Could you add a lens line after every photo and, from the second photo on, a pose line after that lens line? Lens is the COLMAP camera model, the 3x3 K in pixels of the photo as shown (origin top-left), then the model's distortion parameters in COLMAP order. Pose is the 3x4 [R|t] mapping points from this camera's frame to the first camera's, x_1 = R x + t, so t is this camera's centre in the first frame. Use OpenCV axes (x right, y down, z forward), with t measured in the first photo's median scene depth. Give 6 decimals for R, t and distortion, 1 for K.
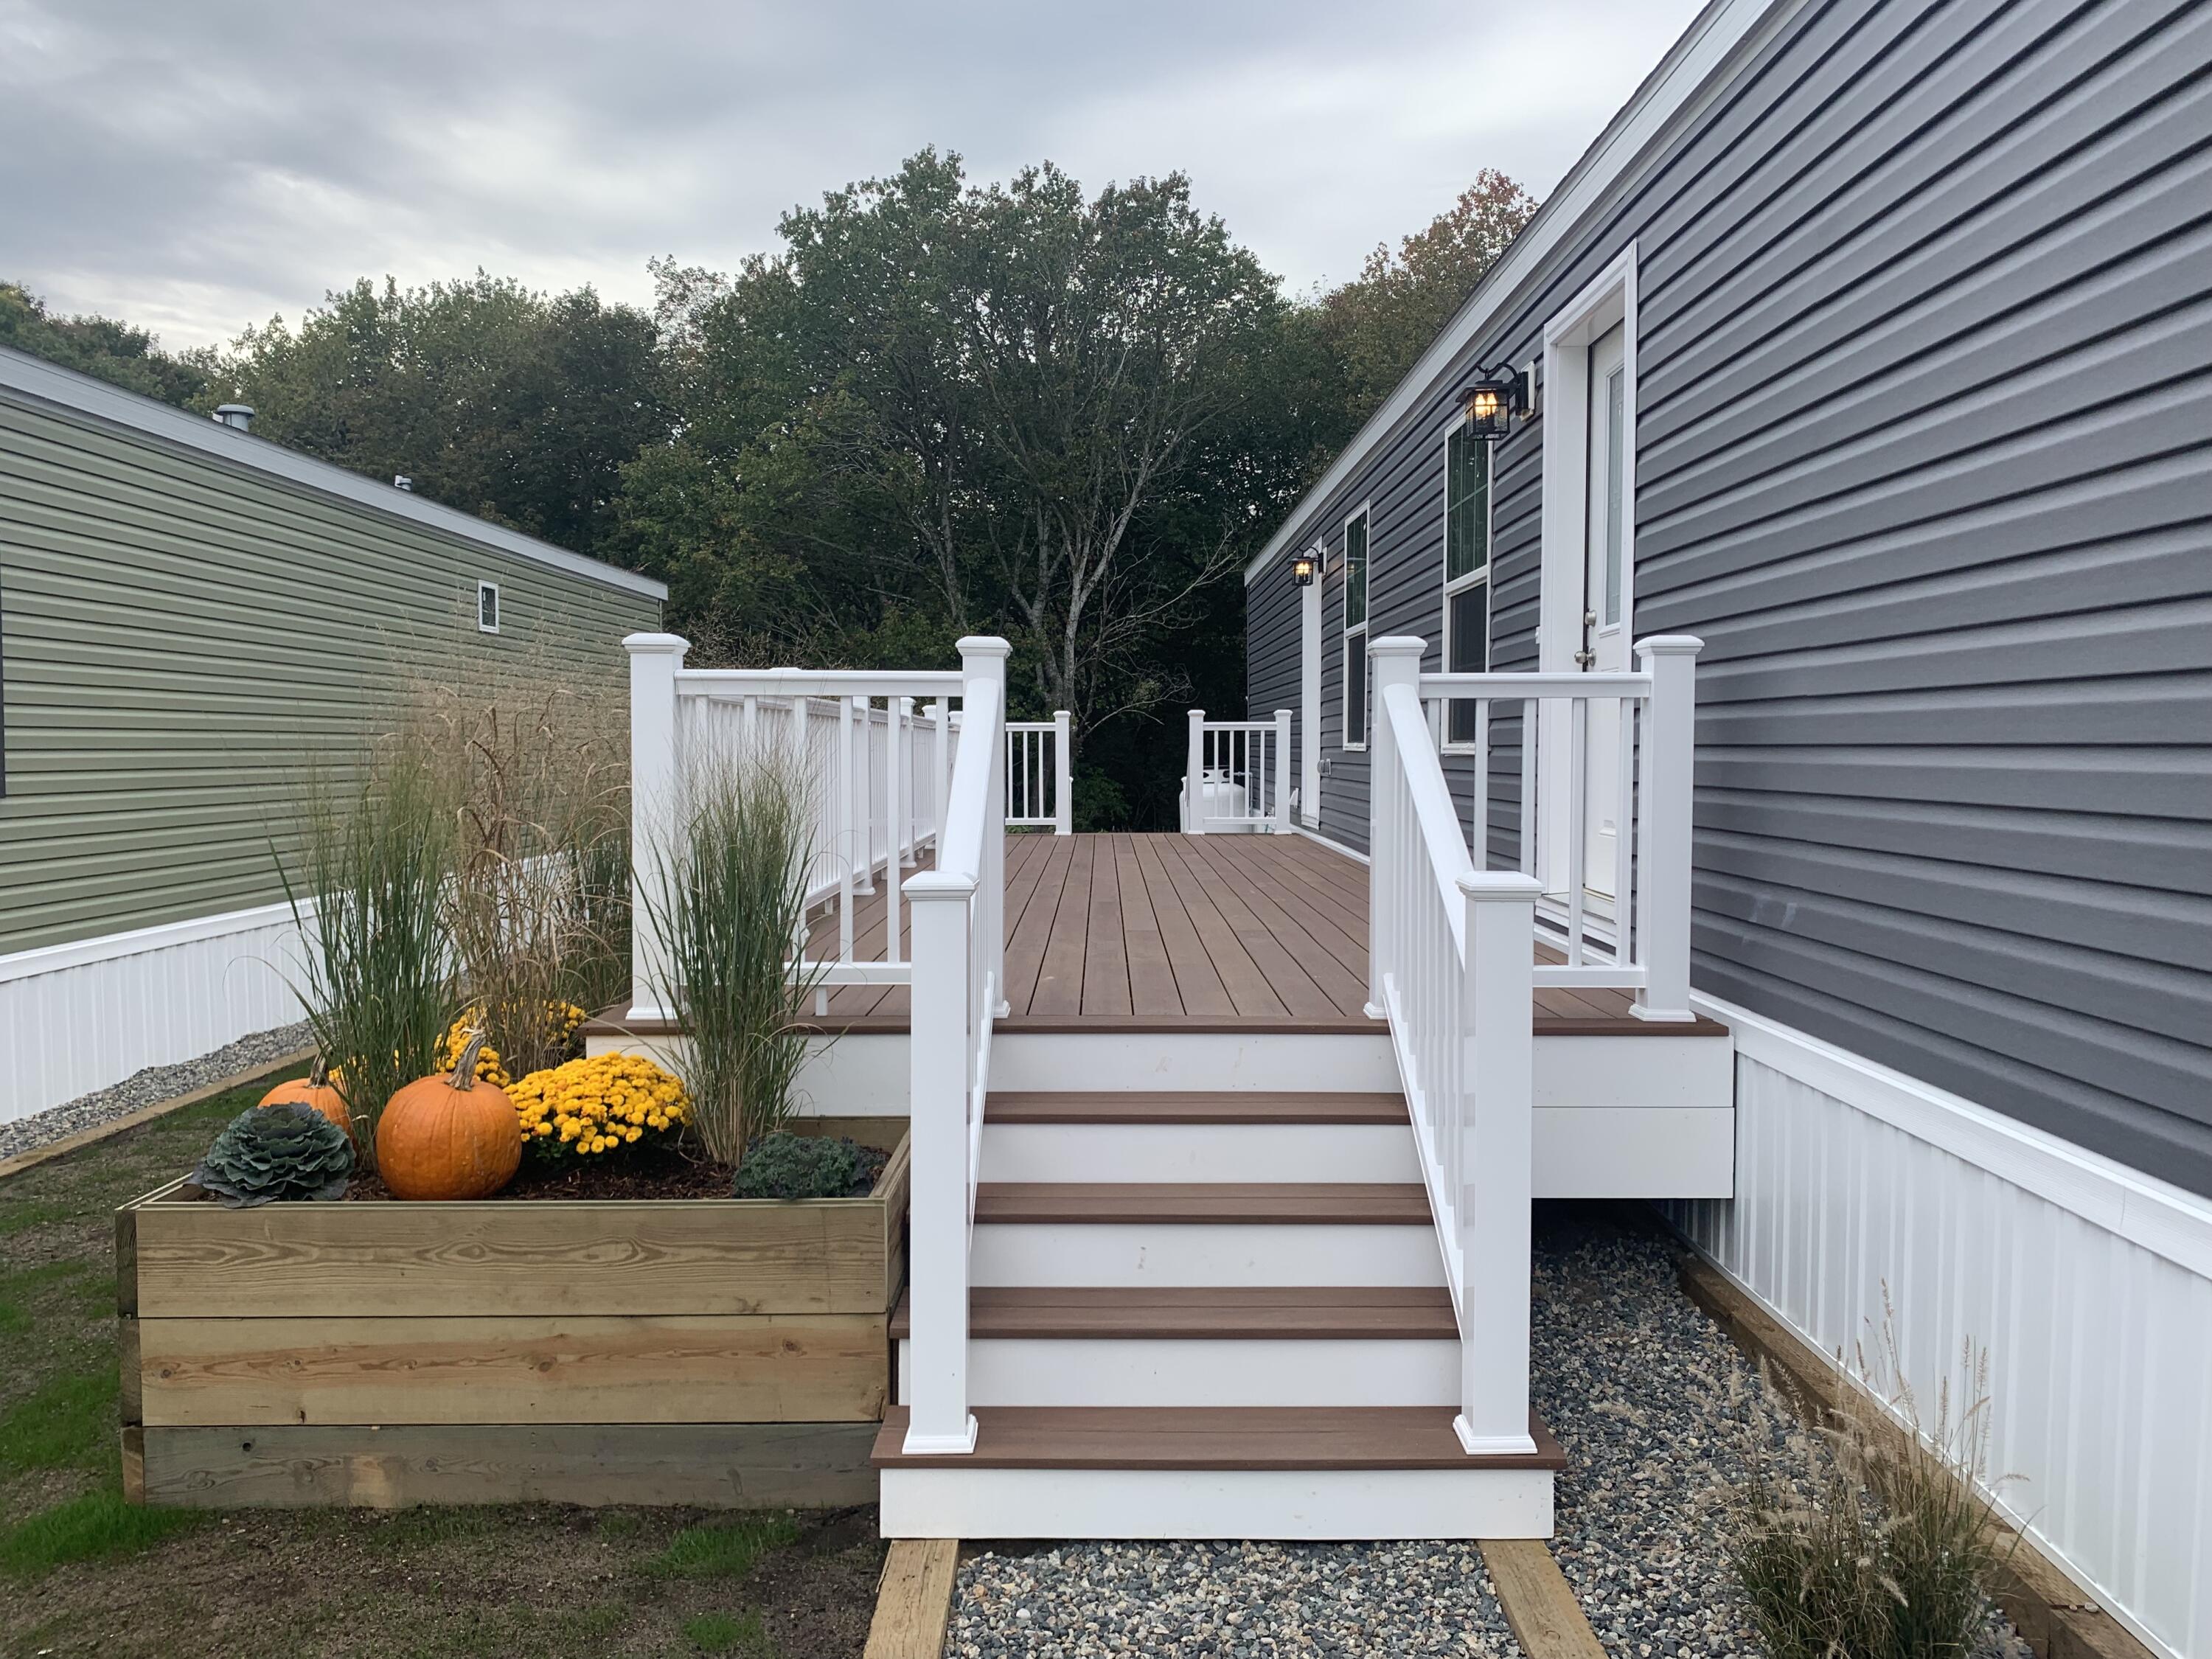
lens RADIAL K [[1701.2, 0, 1106.8], [0, 1701.2, 874.1], [0, 0, 1]] dist [-0.000459, -0.003445]
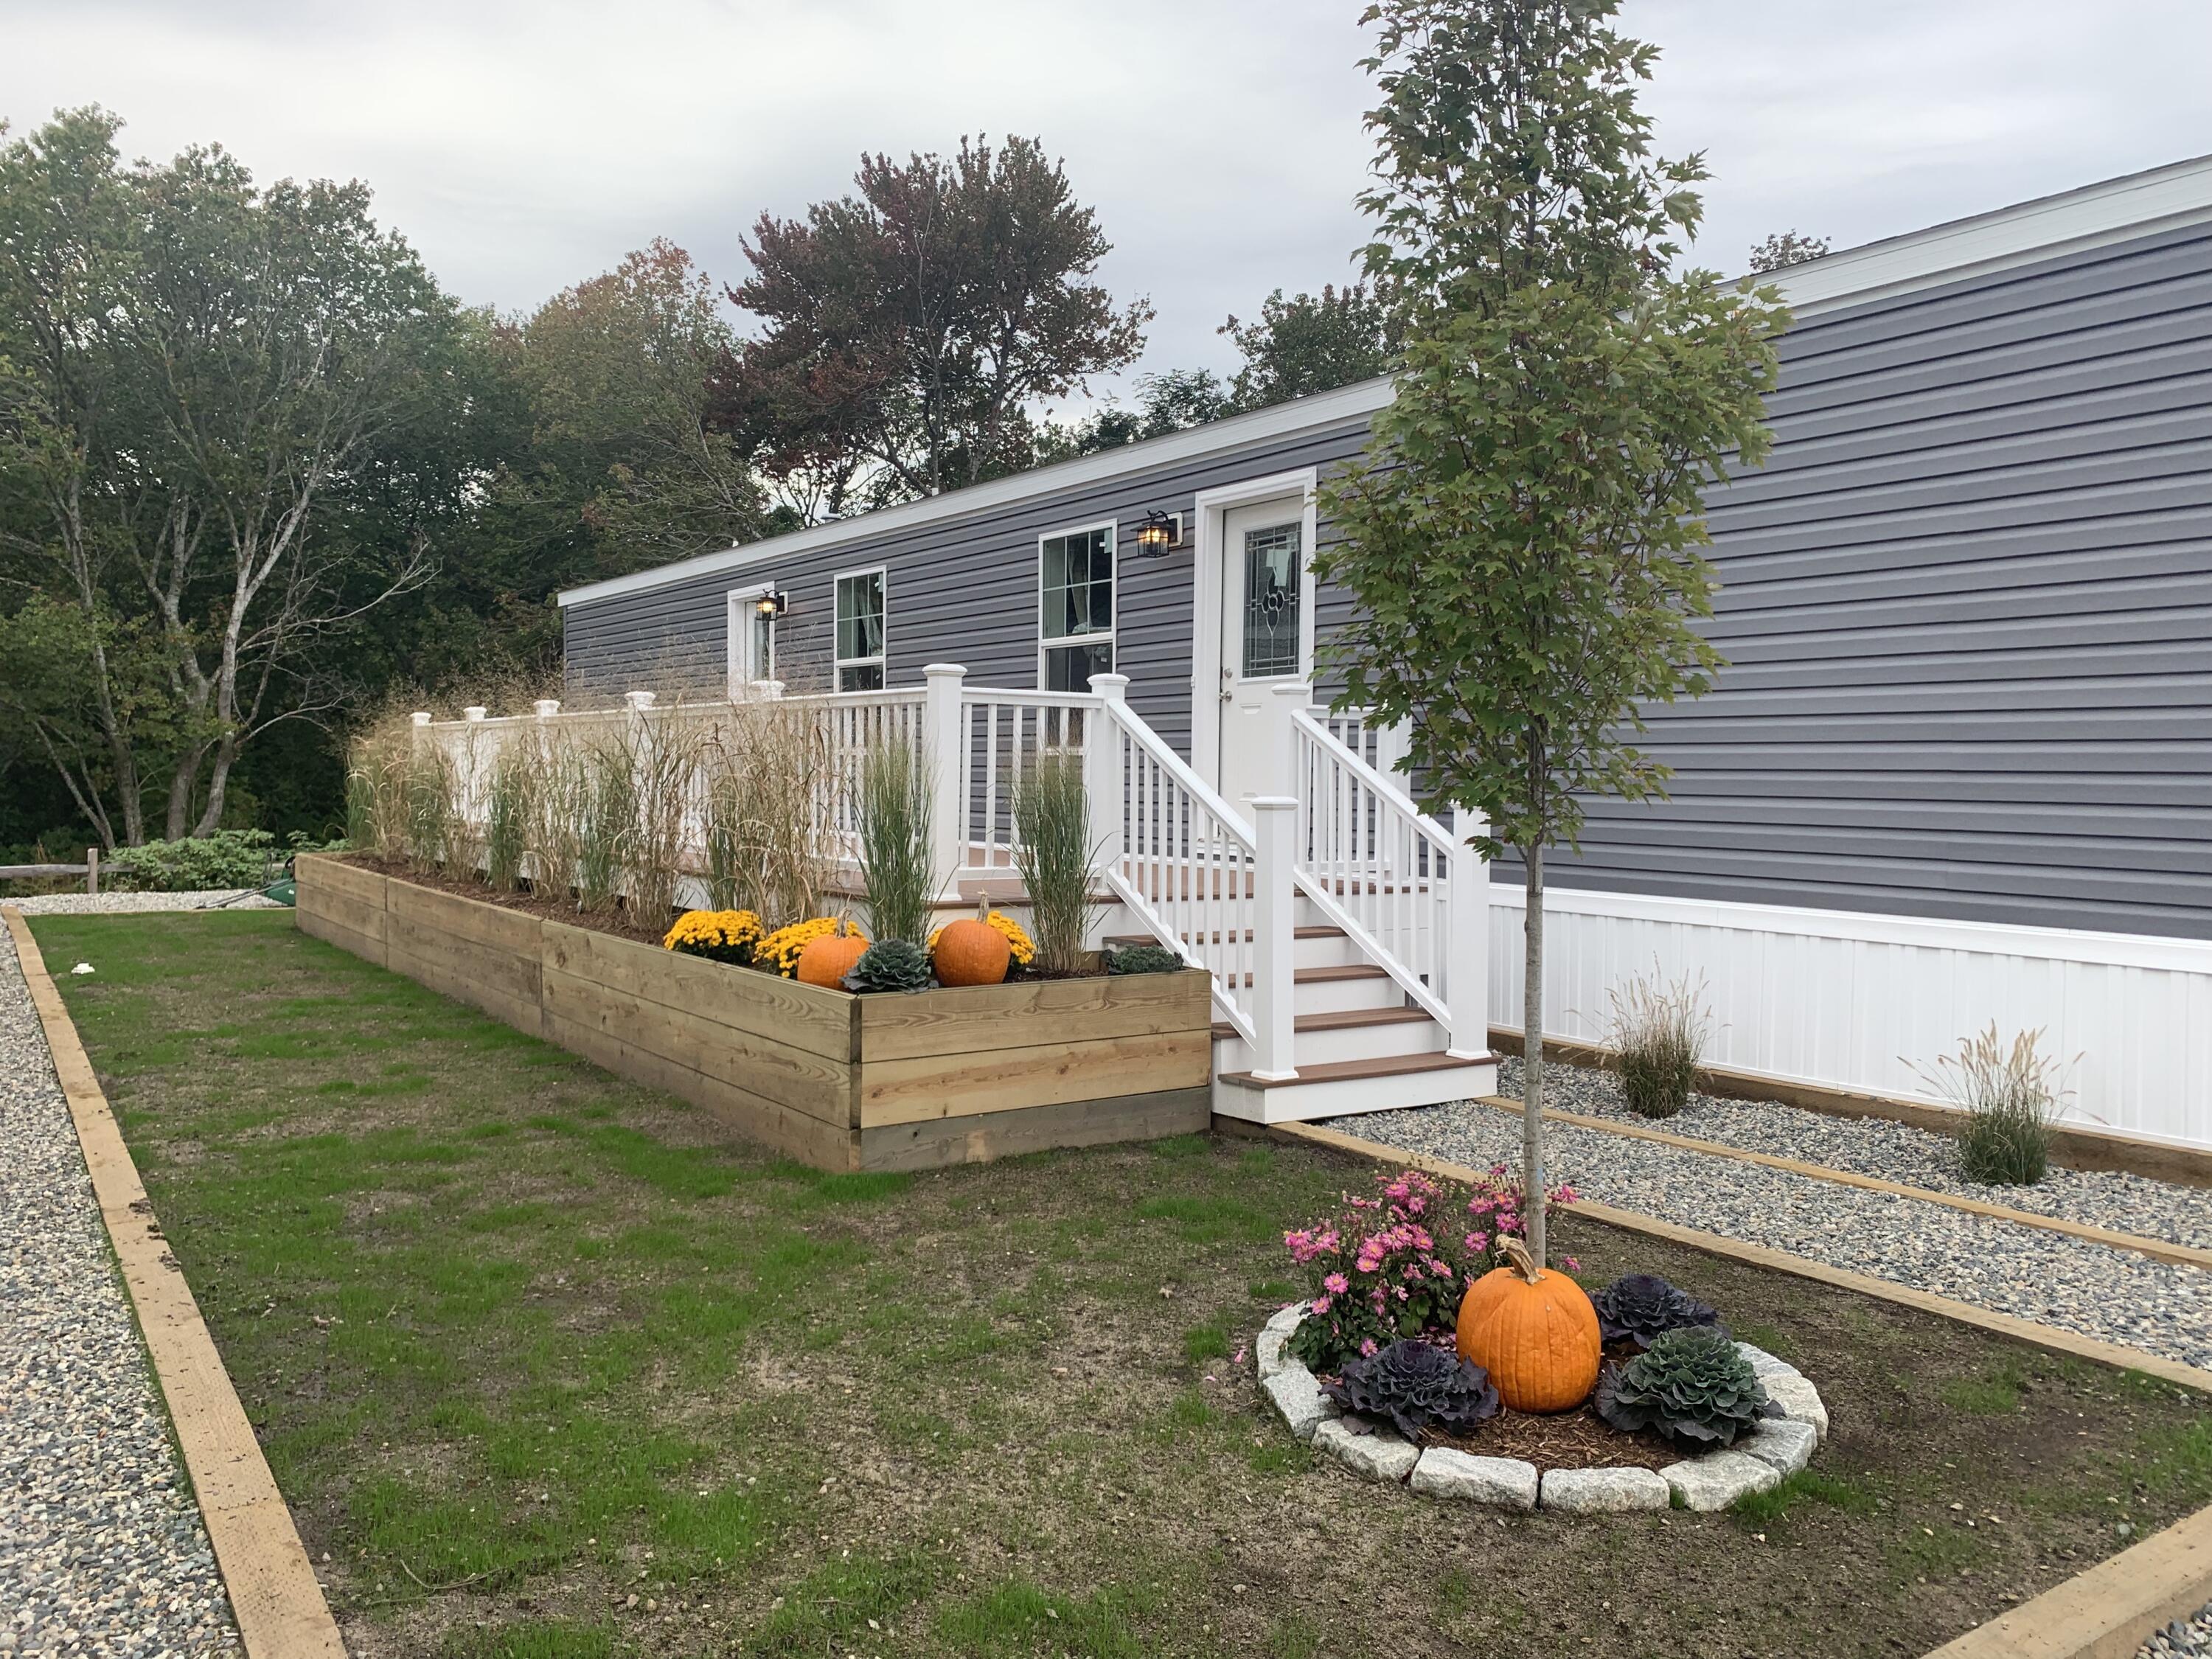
lens RADIAL K [[1701.2, 0, 1106.8], [0, 1701.2, 874.1], [0, 0, 1]] dist [-0.000459, -0.003445]
pose [[0.825284, -0.026809, 0.564081, -0.178112], [0.032146, 0.999483, 0.000471, 0.010587], [-0.563802, 0.017745, 0.825720, -0.073450]]
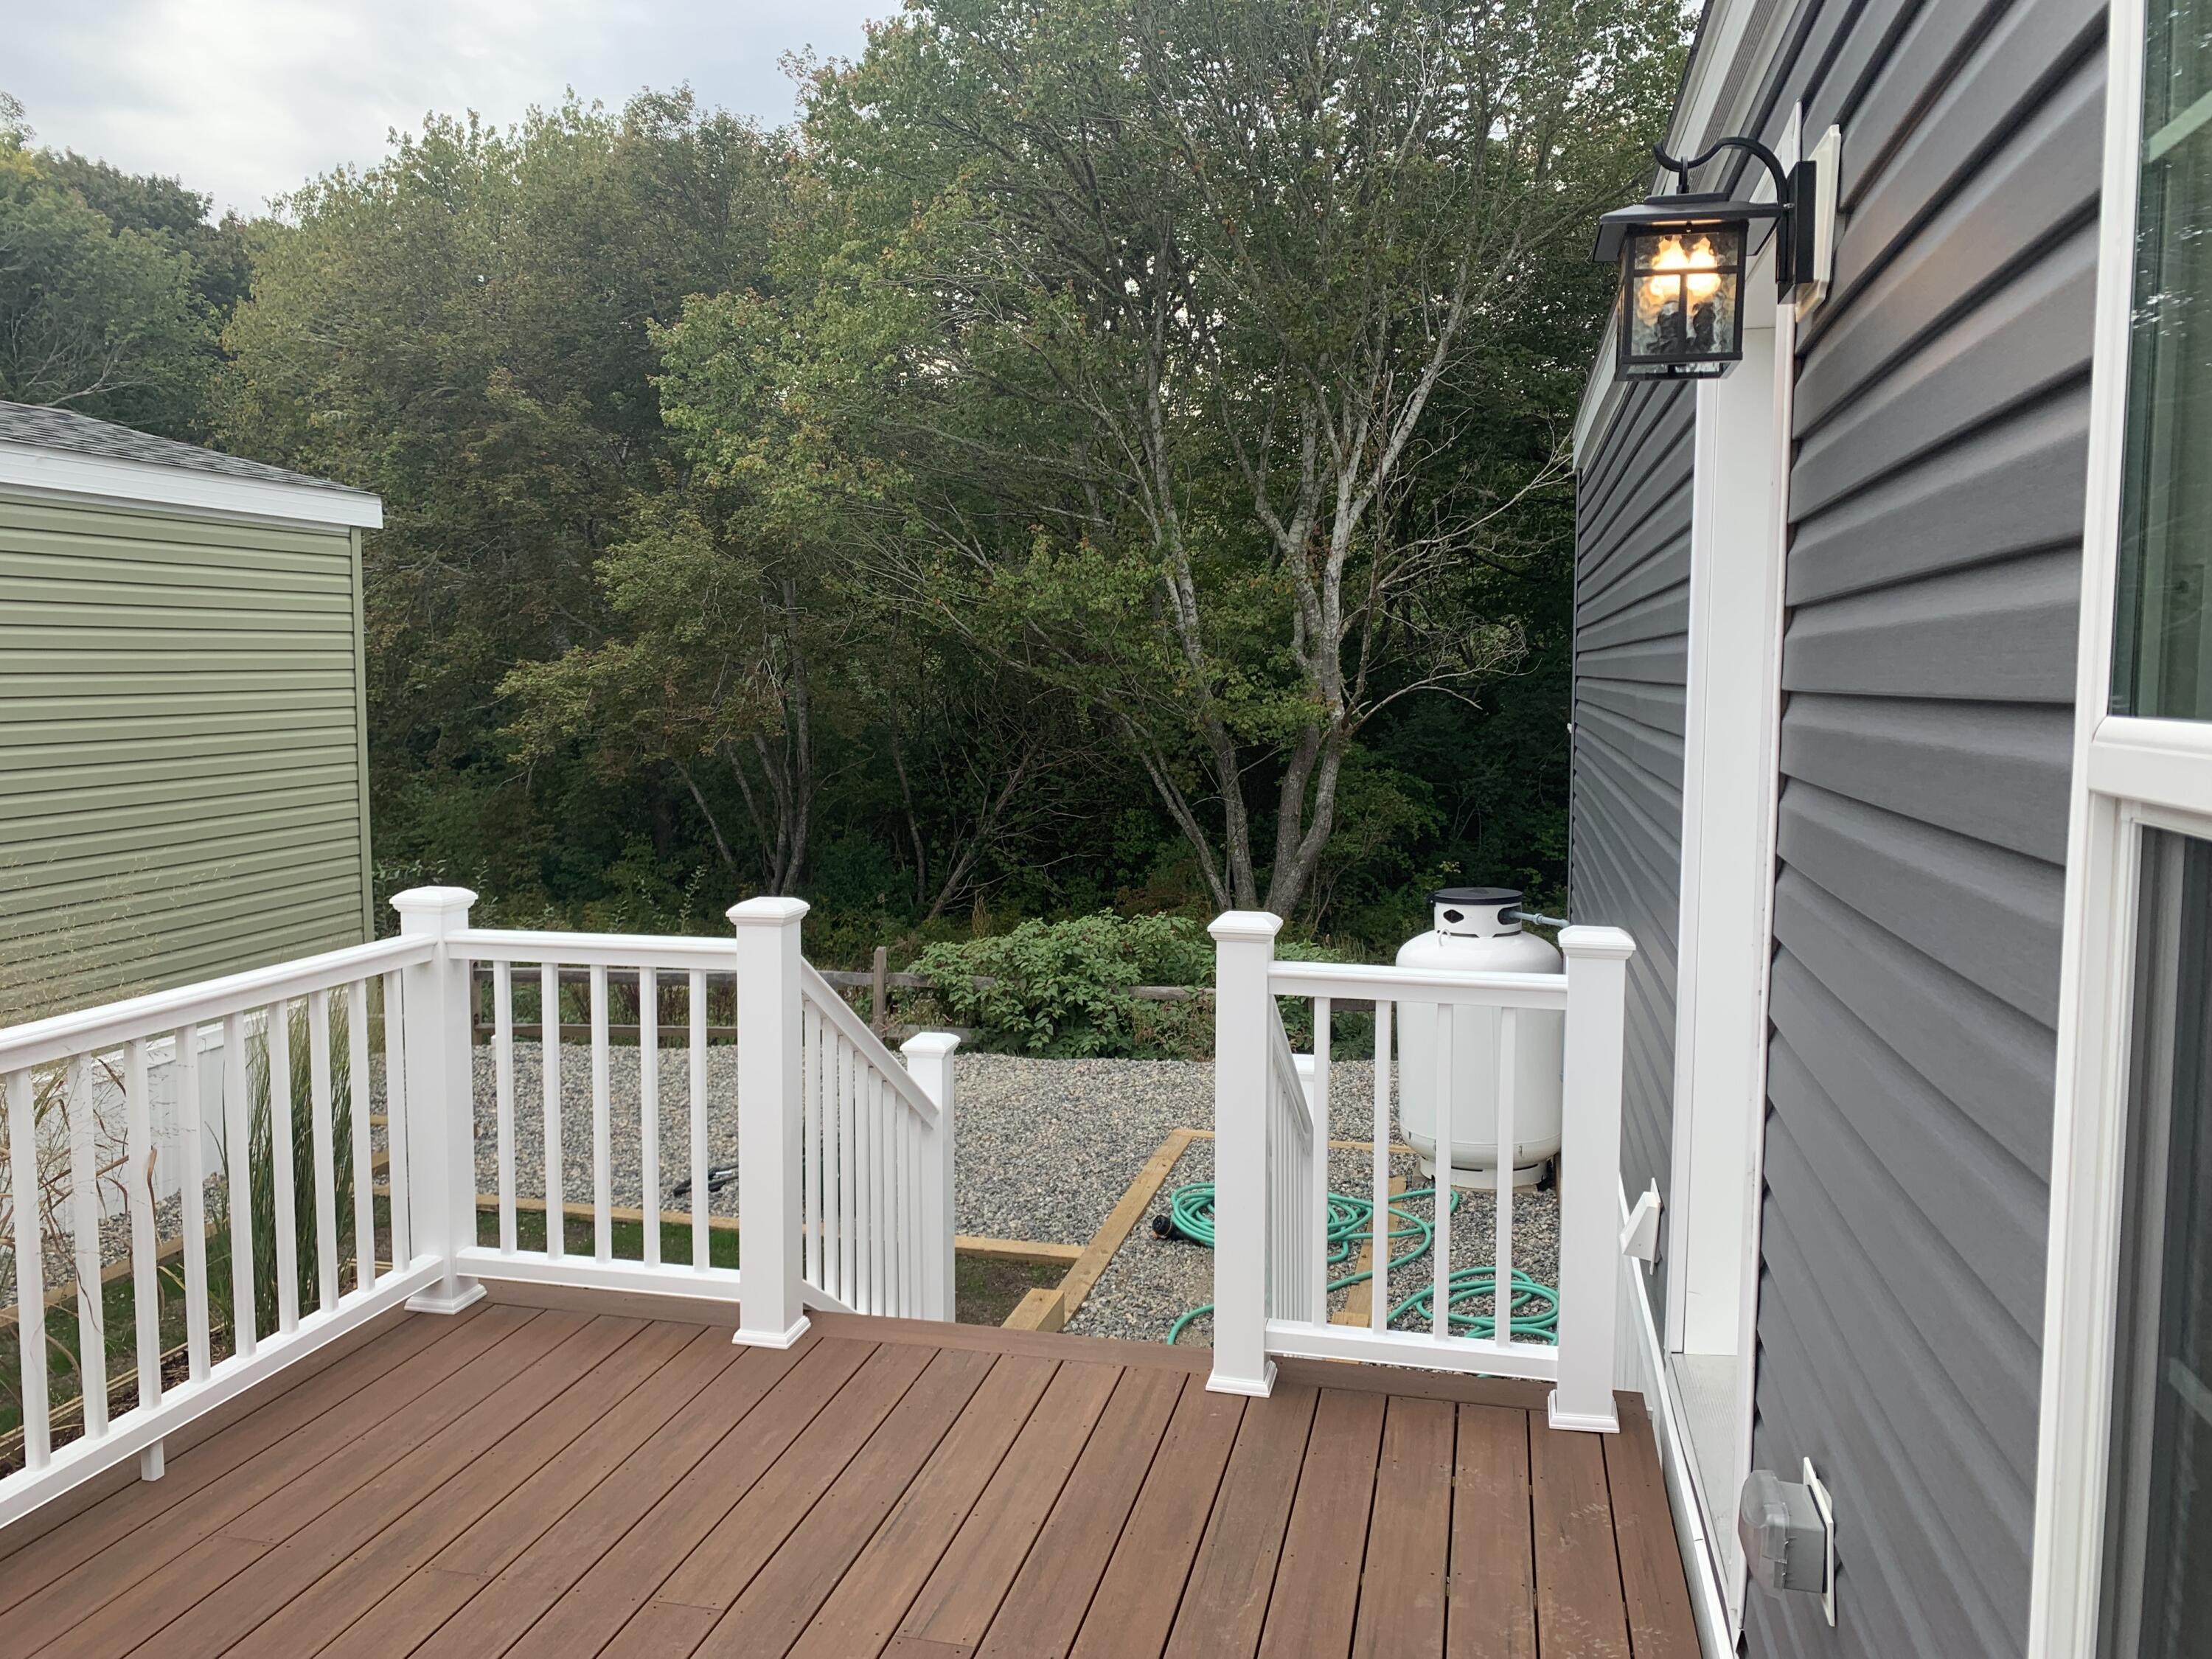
lens RADIAL K [[1681.6, 0, 1099.6], [0, 1681.6, 841.9], [0, 0, 1]] dist [0.074537, -0.145424]
pose [[0.972789, 0.024267, -0.230417, 0.047130], [-0.018413, 0.999452, 0.027525, -0.059604], [0.230959, -0.022533, 0.972703, 0.391127]]
